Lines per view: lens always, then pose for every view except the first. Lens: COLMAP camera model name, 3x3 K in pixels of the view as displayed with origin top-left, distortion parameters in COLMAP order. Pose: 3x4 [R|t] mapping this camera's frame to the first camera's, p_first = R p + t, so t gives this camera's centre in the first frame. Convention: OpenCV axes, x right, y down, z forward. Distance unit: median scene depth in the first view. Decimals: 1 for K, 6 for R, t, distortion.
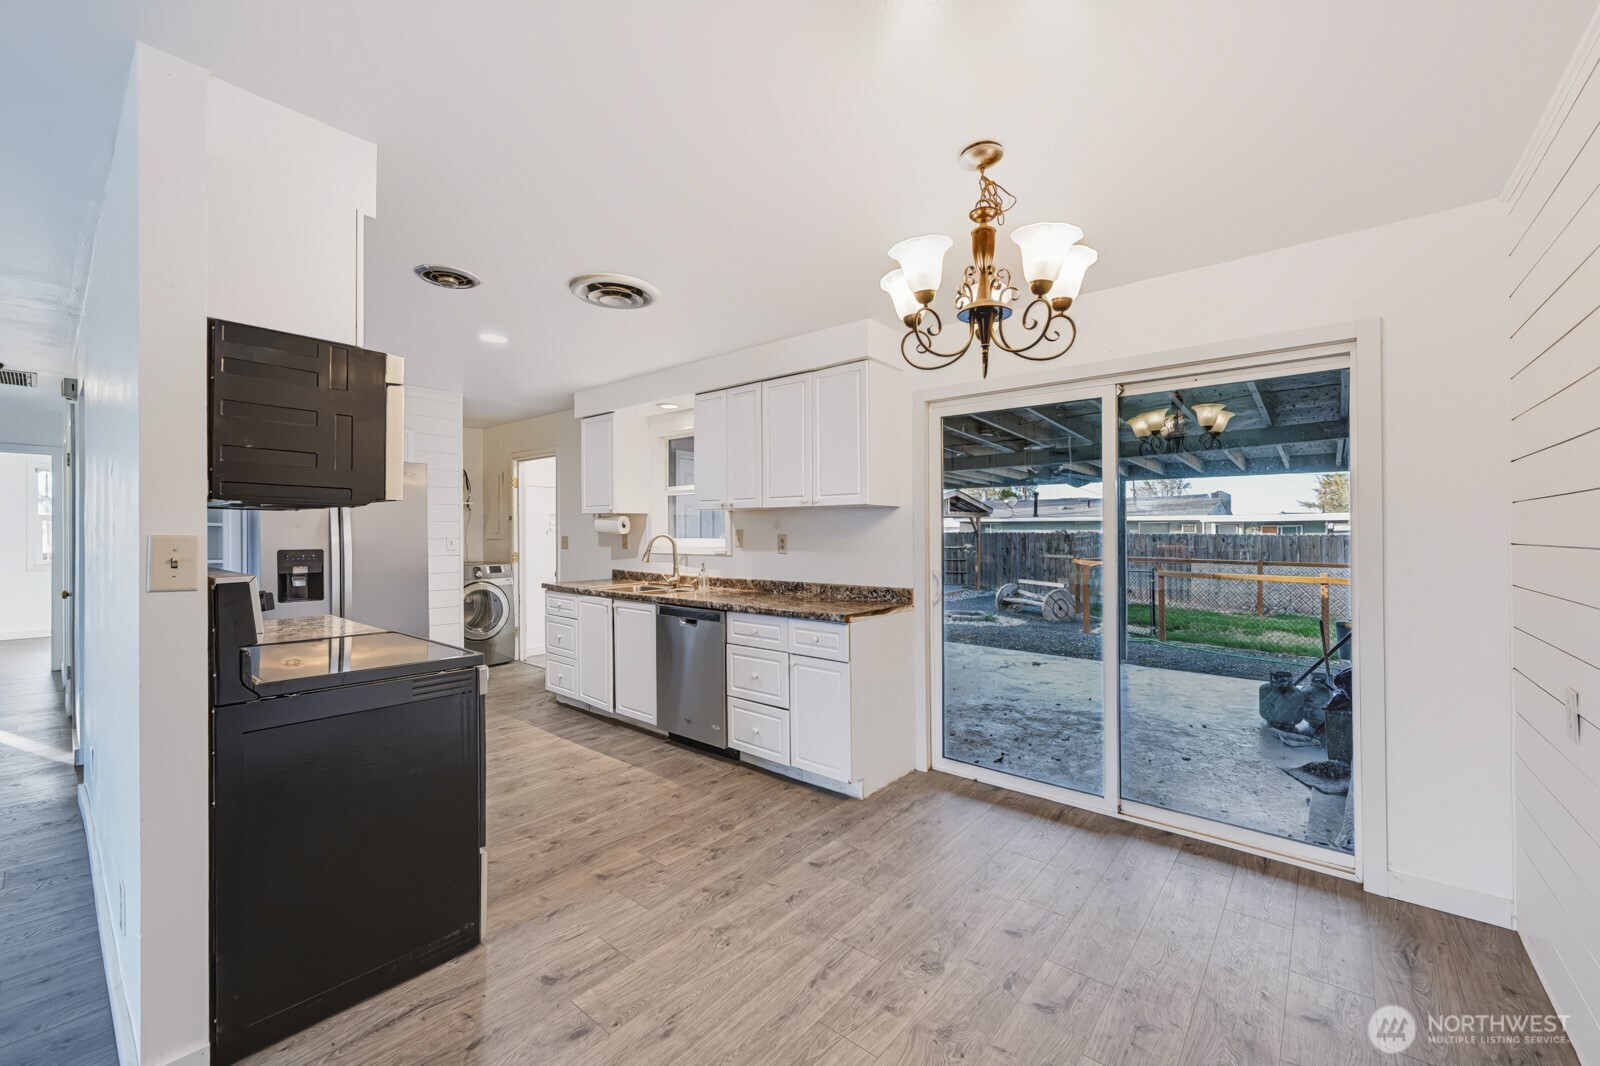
lens RADIAL K [[638.6, 0, 802.2], [0, 638.6, 537.4], [0, 0, 1]] dist [-0.001407, -0.000200]
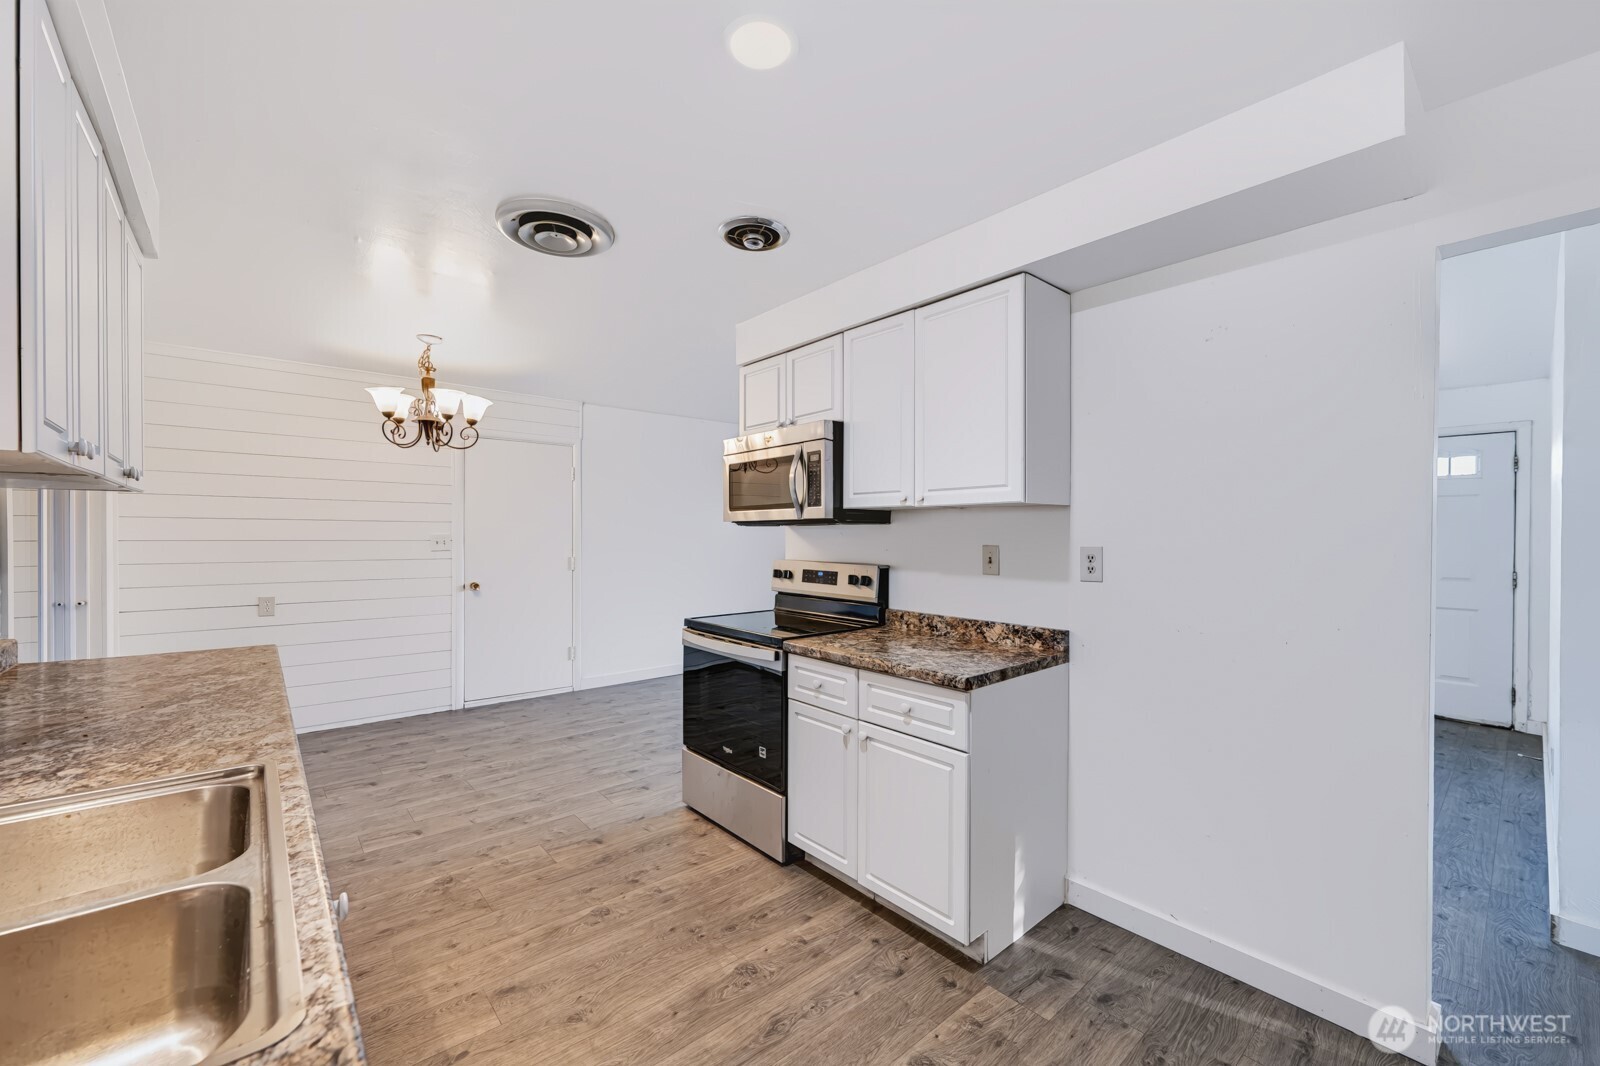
lens RADIAL K [[638.6, 0, 797.4], [0, 638.6, 539.5], [0, 0, 1]] dist [-0.001407, -0.000200]
pose [[-0.985963, -0.007955, 0.166773, -0.552709], [-0.005583, 0.999877, 0.014688, -0.016641], [-0.166869, 0.013551, -0.985886, 1.337024]]
